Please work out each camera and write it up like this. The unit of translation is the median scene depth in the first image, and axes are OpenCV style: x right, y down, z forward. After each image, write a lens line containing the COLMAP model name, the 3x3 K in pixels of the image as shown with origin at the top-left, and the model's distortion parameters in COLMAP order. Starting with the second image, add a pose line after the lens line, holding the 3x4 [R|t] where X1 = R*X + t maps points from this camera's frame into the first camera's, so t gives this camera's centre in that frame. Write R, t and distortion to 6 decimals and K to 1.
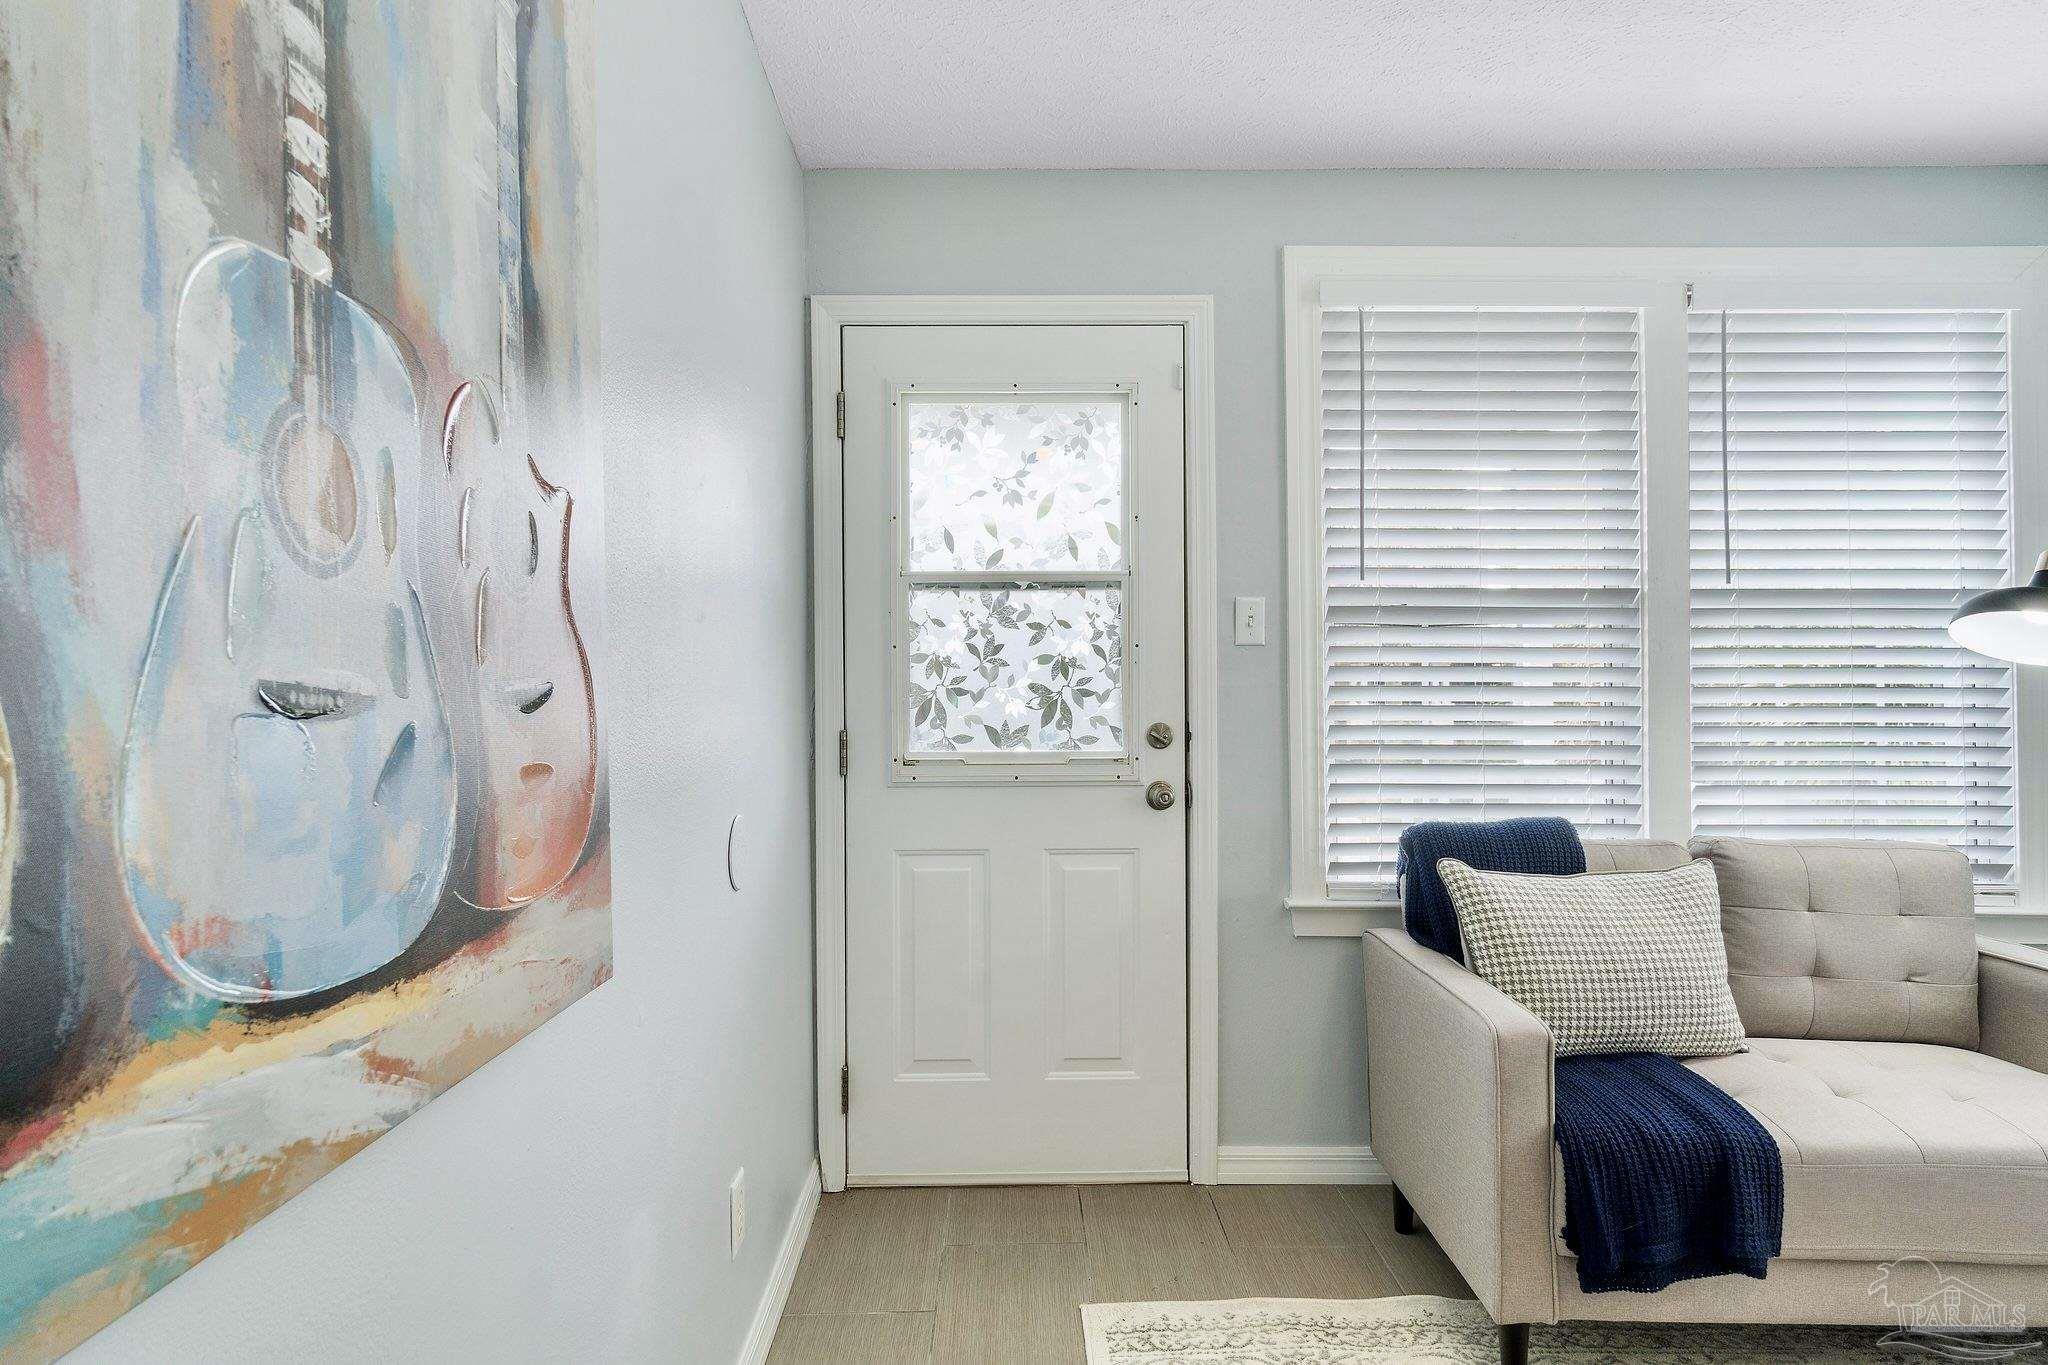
lens RADIAL K [[1117.6, 0, 1023.1], [0, 1117.6, 694.5], [0, 0, 1]] dist [0.017237, -0.000528]
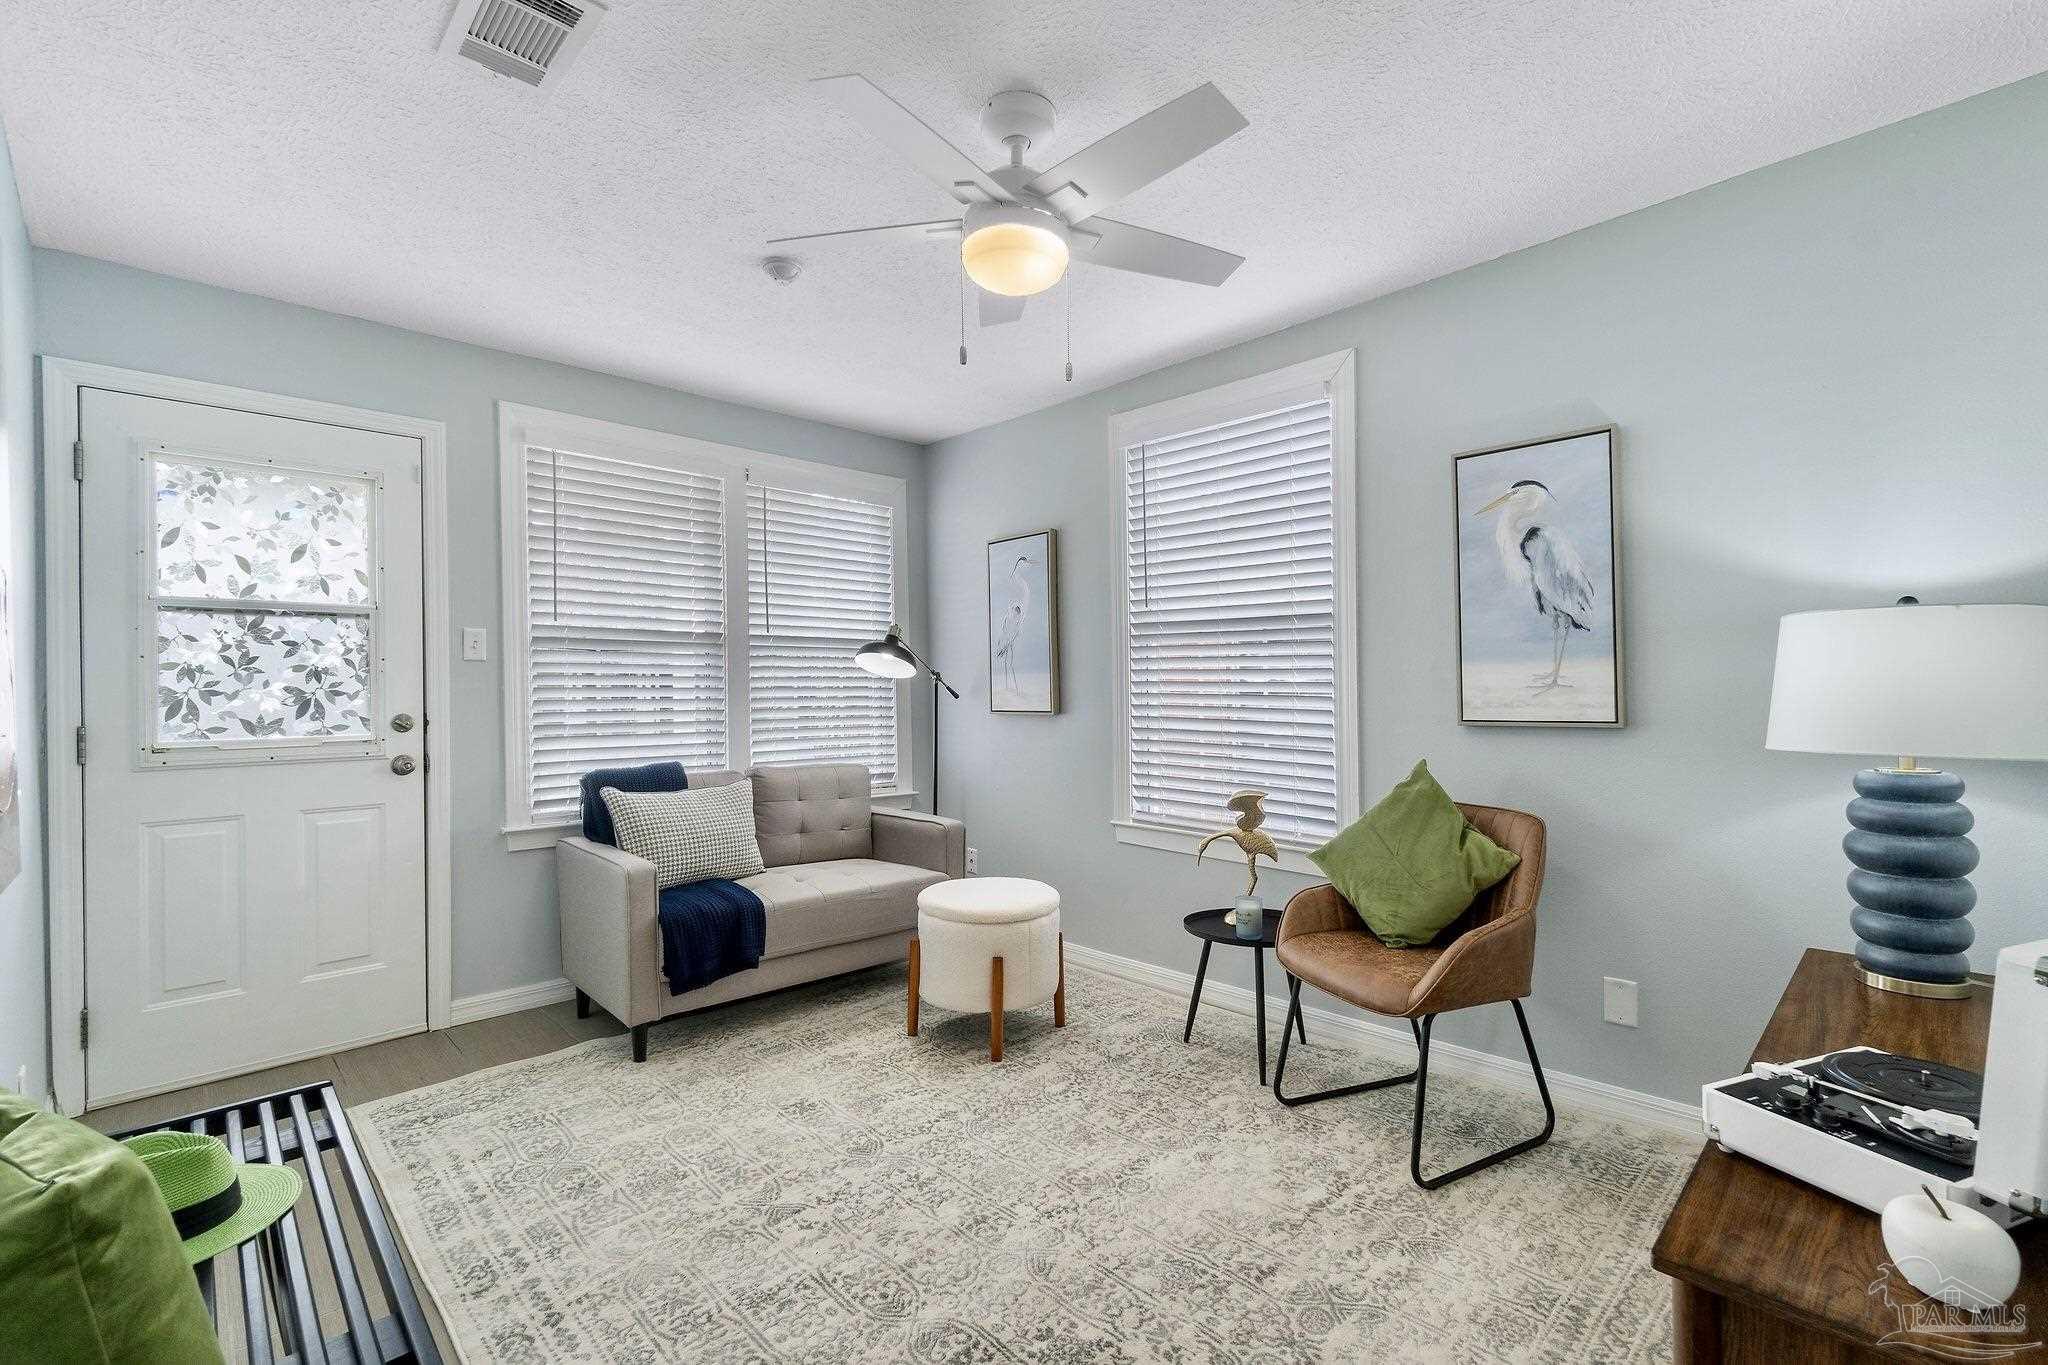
lens RADIAL K [[887.5, 0, 1023.4], [0, 887.5, 686.7], [0, 0, 1]] dist [-0.003830, 0.000184]
pose [[0.725536, -0.002069, 0.688181, -0.080895], [0.008917, 0.999940, -0.006396, 0.004926], [-0.688126, 0.010777, 0.725511, -0.366230]]
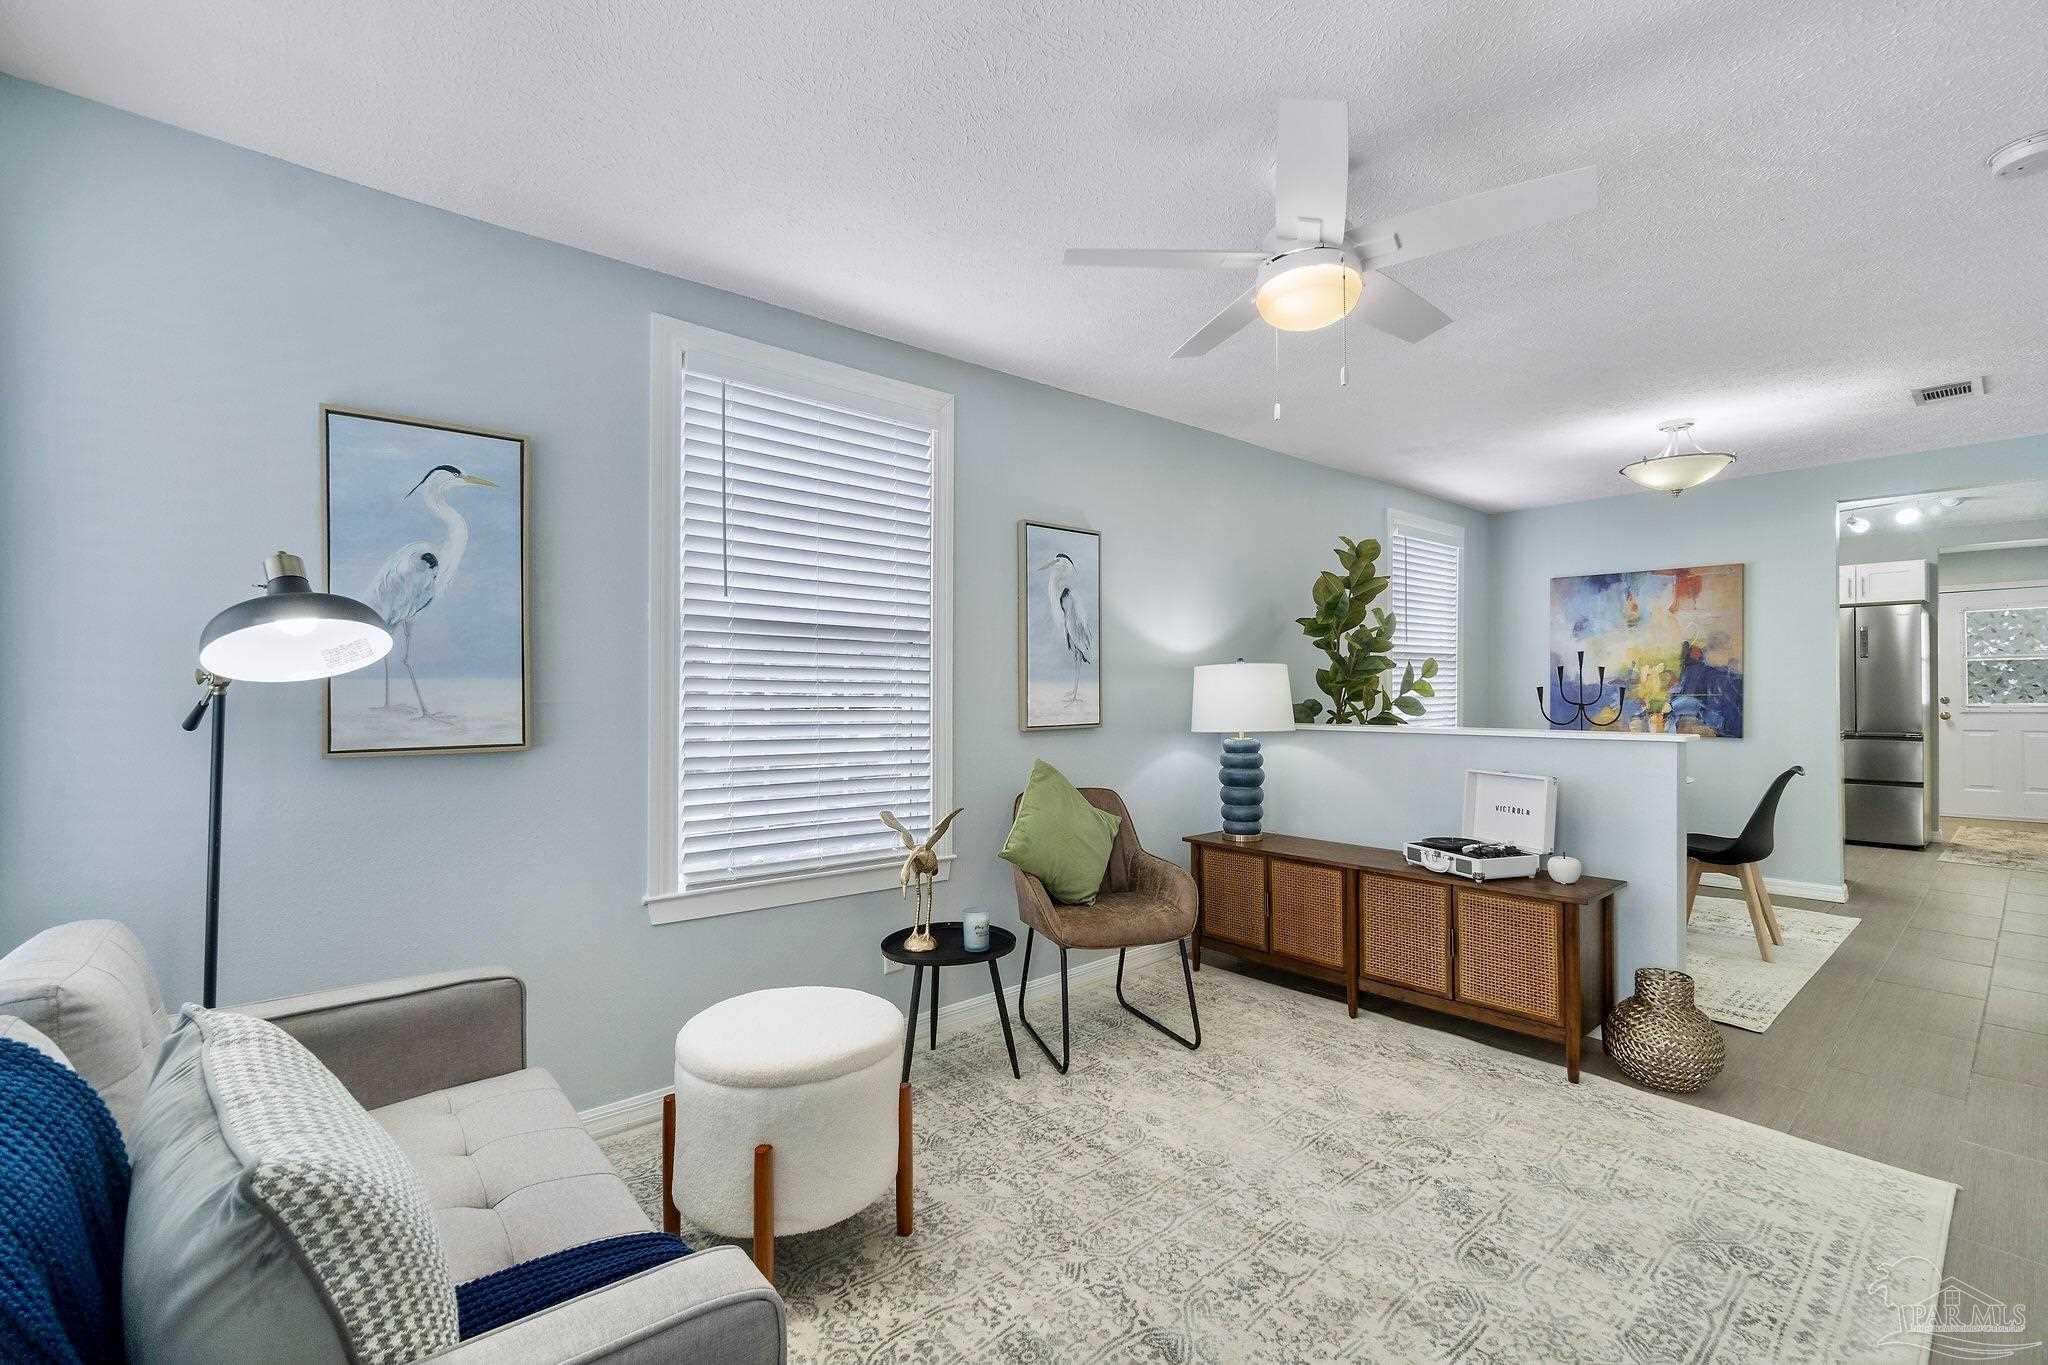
lens RADIAL K [[881.1, 0, 1024.0], [0, 881.1, 682.5], [0, 0, 1]] dist [-0.001466, -0.000600]
pose [[-0.639103, 0.016506, 0.768944, -0.018136], [0.010208, 0.999864, -0.012978, -0.006665], [-0.769054, -0.000445, -0.639184, 0.791232]]
